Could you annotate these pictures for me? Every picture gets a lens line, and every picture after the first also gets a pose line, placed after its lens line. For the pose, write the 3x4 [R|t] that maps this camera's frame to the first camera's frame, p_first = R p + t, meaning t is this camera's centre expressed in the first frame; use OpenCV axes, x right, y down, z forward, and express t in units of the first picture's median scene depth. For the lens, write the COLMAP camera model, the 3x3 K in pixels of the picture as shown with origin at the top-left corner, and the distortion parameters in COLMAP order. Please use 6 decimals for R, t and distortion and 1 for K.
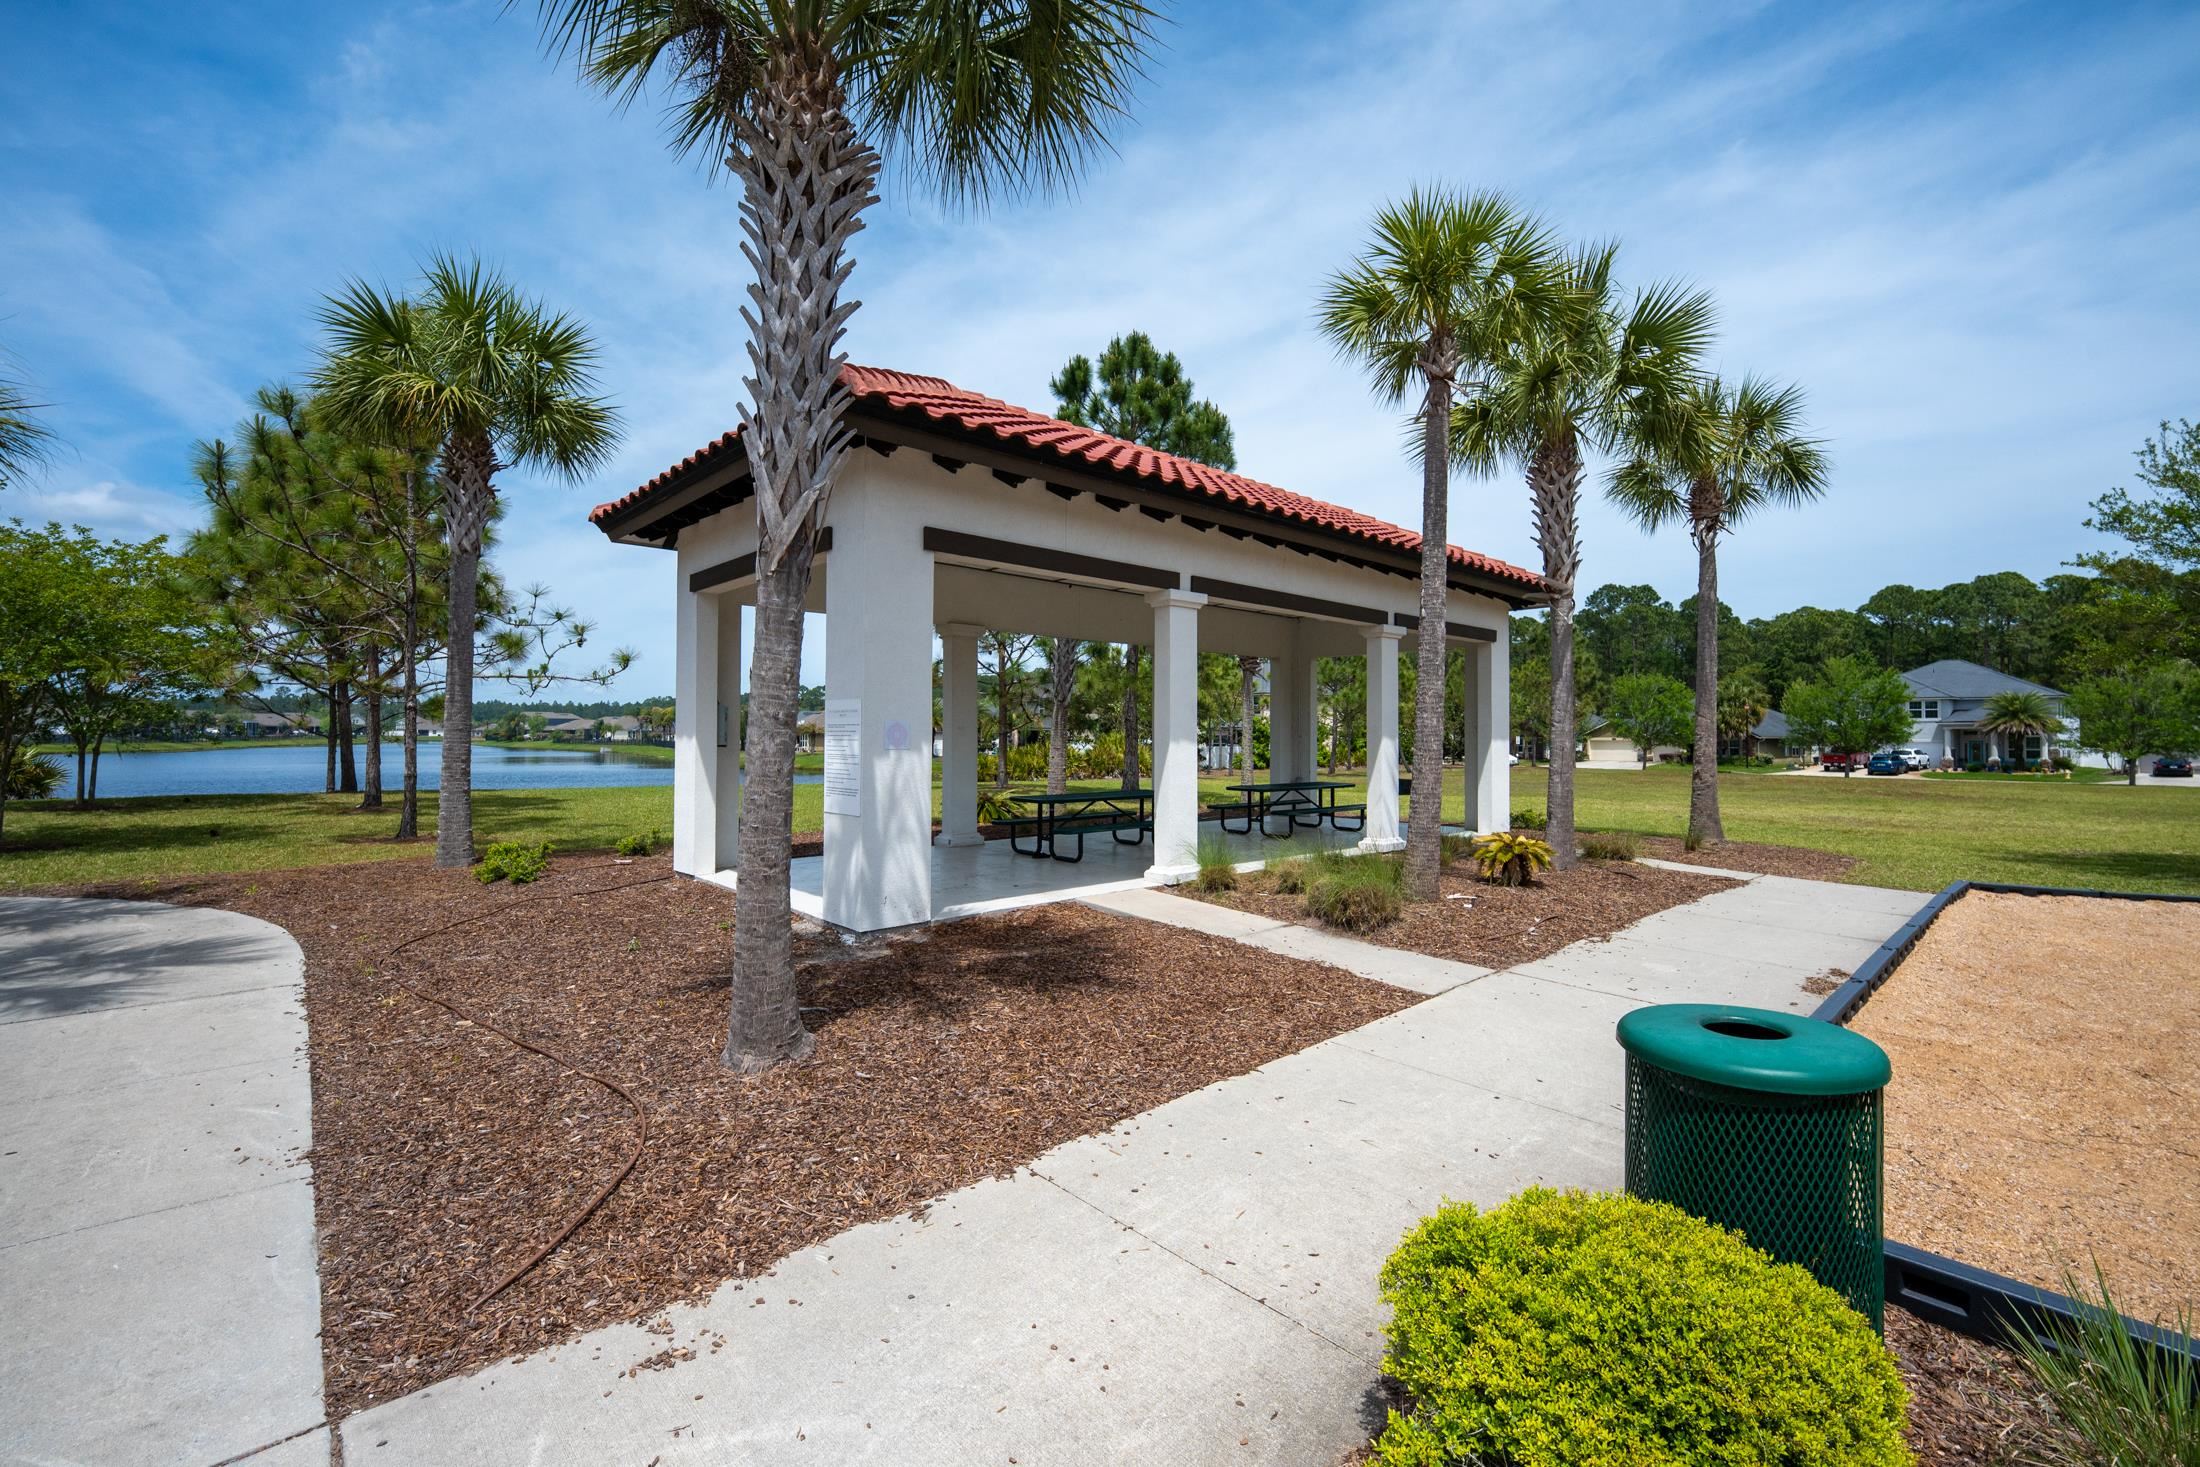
lens RADIAL K [[914.3, 0, 1097.7], [0, 914.3, 761.3], [0, 0, 1]] dist [-0.008747, -0.000239]
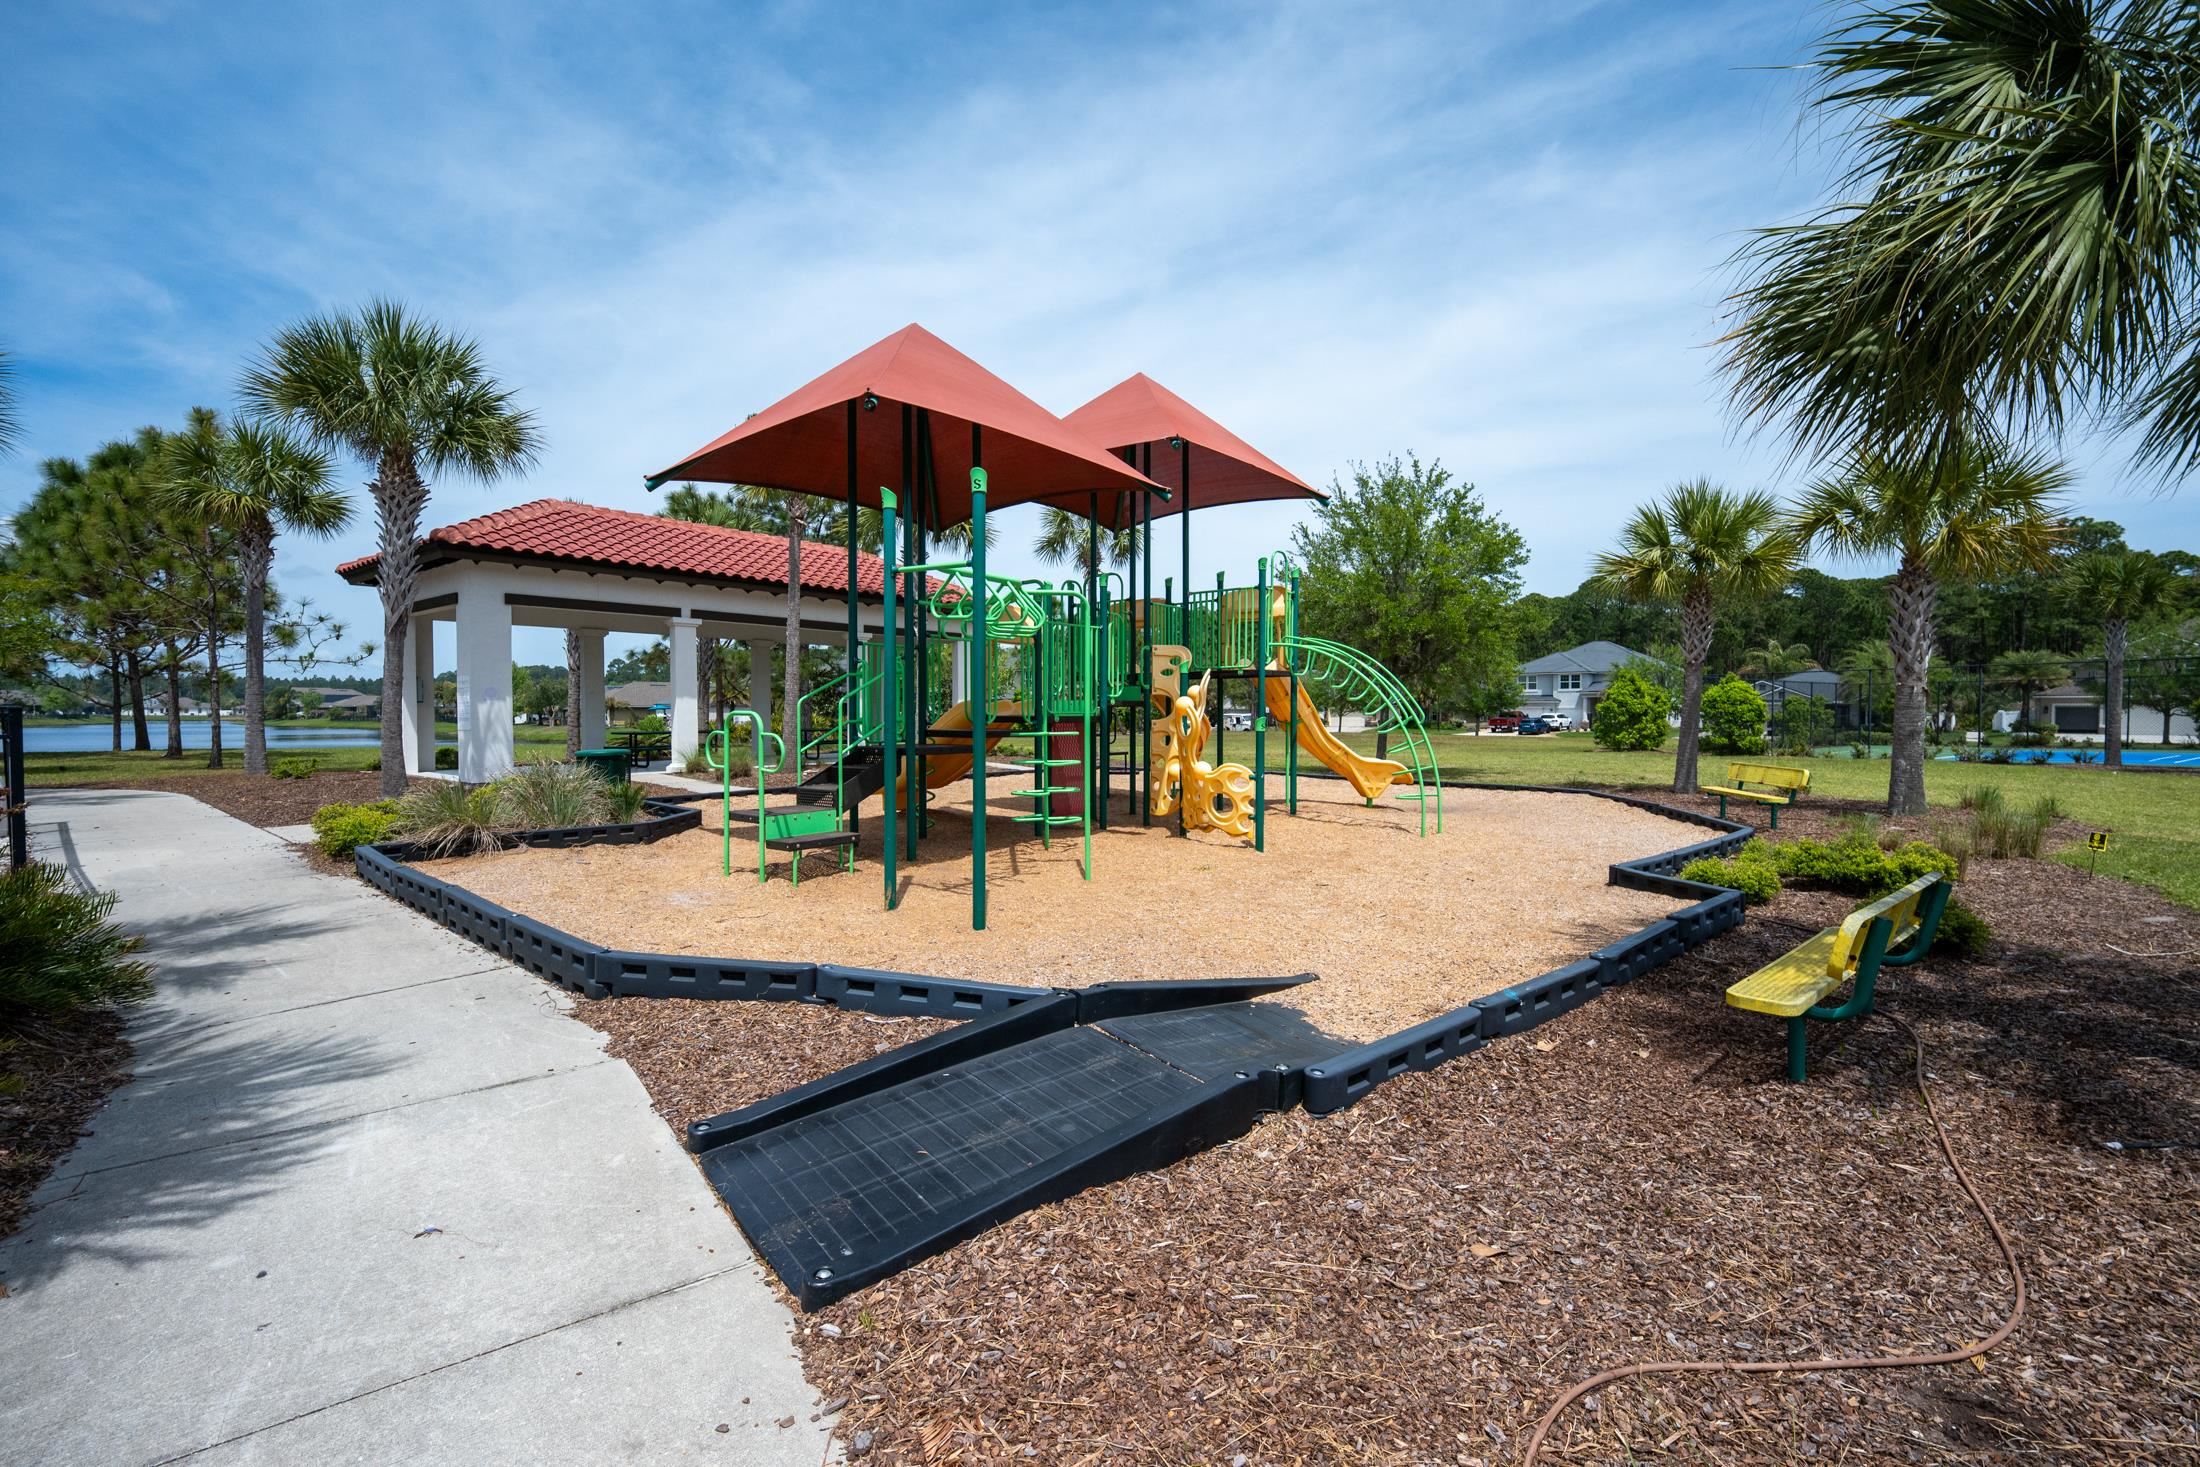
lens RADIAL K [[929.9, 0, 1092.3], [0, 929.9, 766.7], [0, 0, 1]] dist [-0.011590, -0.000151]
pose [[0.988756, -0.015395, 0.148741, 0.262702], [0.010496, 0.999378, 0.033667, 0.026657], [-0.149167, -0.031728, 0.988303, -0.421040]]
